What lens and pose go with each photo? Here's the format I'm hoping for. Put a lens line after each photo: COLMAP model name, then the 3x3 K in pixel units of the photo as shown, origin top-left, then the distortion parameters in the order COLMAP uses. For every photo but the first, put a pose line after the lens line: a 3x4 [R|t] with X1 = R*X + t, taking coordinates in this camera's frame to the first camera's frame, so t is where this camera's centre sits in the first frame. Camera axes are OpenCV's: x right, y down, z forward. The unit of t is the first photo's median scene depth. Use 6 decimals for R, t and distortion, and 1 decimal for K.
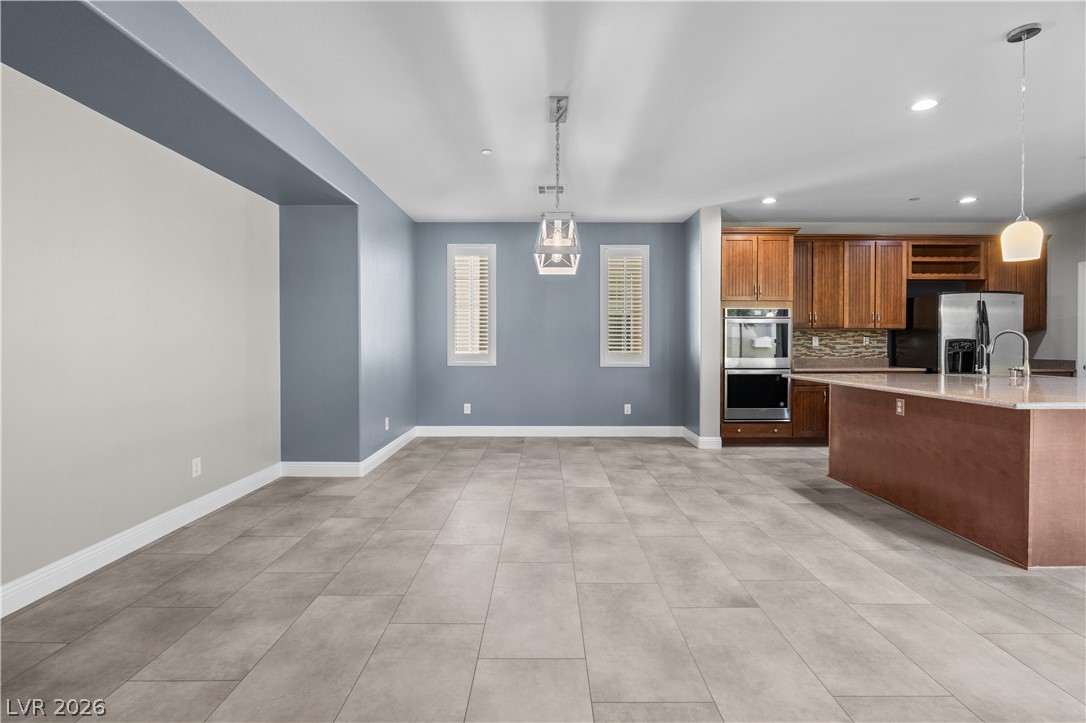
lens RADIAL K [[490.7, 0, 544.9], [0, 490.7, 347.8], [0, 0, 1]] dist [-0.006425, 0.001128]
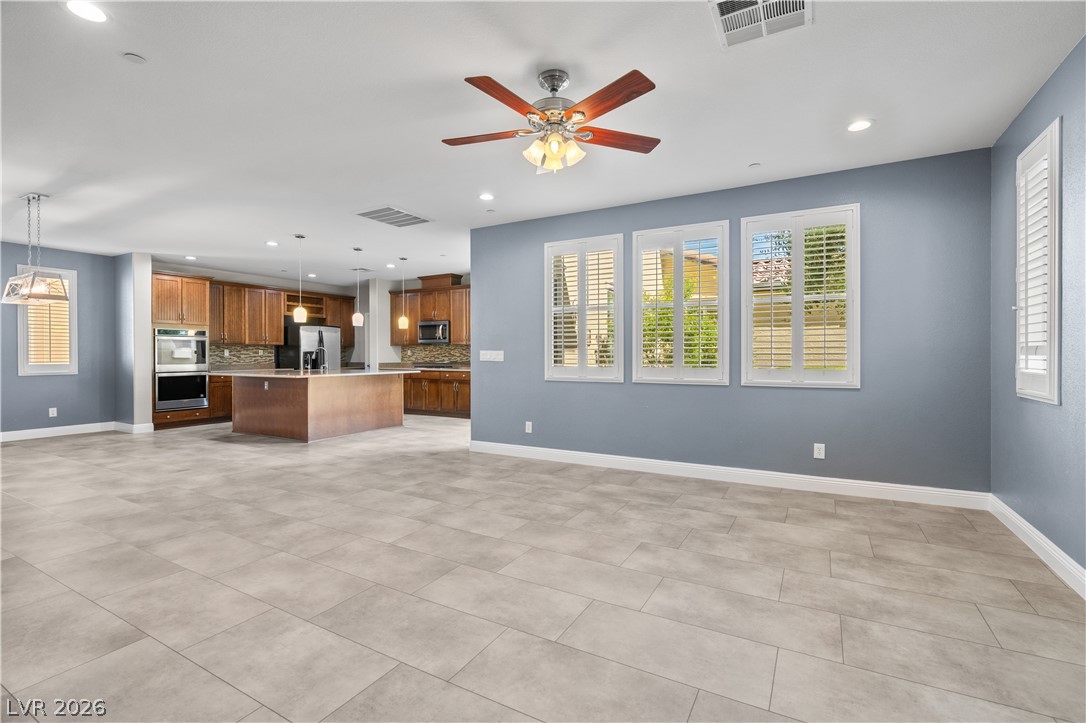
lens RADIAL K [[491.2, 0, 542.9], [0, 491.2, 357.0], [0, 0, 1]] dist [-0.003057, 0.000378]
pose [[0.490424, -0.007538, 0.871452, -0.290063], [0.010442, 0.999942, 0.002773, 0.006294], [-0.871422, 0.007740, 0.490474, -0.601524]]
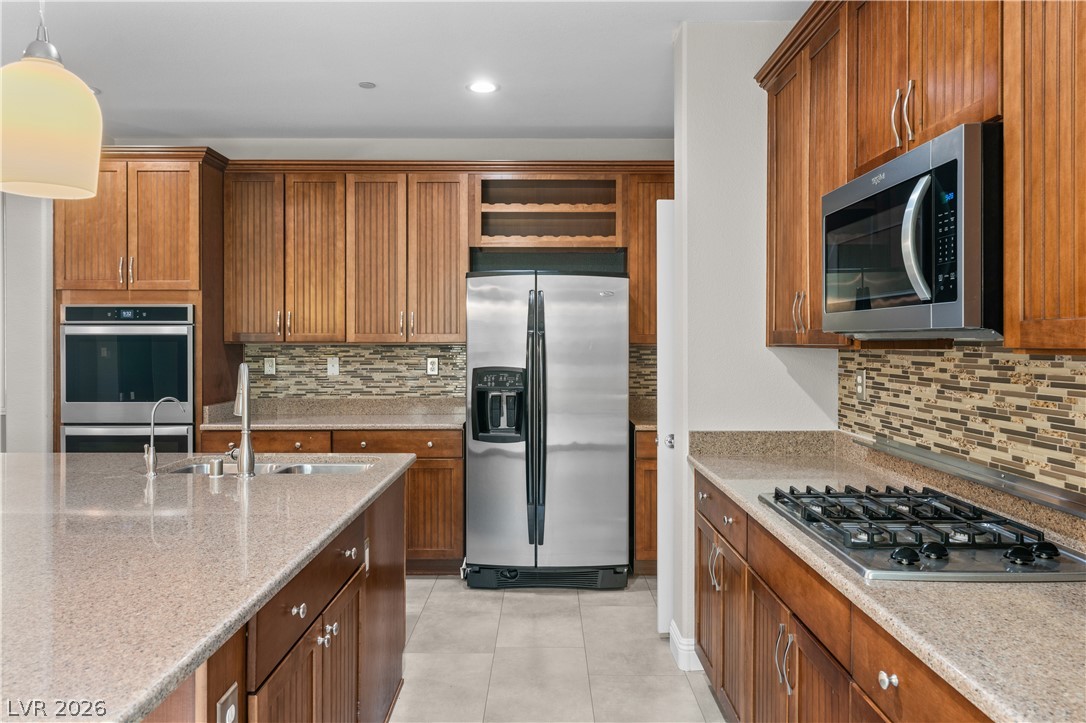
lens RADIAL K [[736.9, 0, 543.4], [0, 736.9, 344.6], [0, 0, 1]] dist [0.001853, -0.000247]
pose [[0.999999, -0.000242, 0.001099, 0.856394], [0.000248, 0.999983, -0.005899, -0.035033], [-0.001097, 0.005899, 0.999982, 0.236567]]
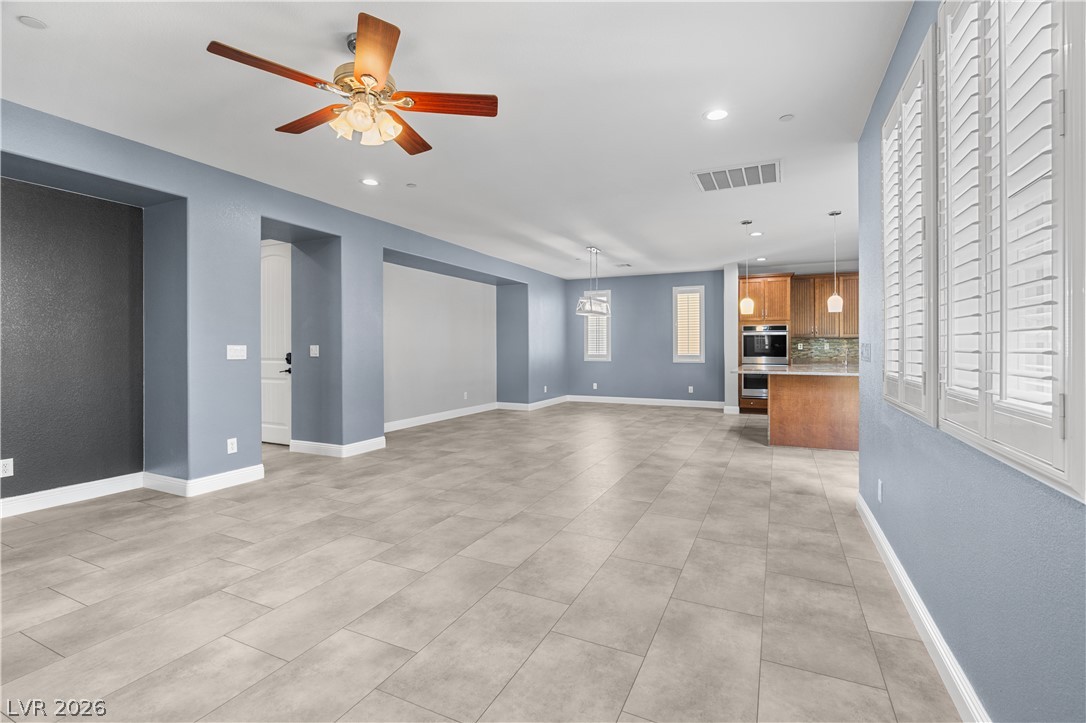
lens RADIAL K [[490.7, 0, 544.9], [0, 490.7, 347.8], [0, 0, 1]] dist [-0.006425, 0.001128]
pose [[0.904272, -0.002713, -0.426948, 0.464121], [-0.001768, 0.999947, -0.010099, 0.007482], [0.426953, 0.009887, 0.904220, -0.698583]]
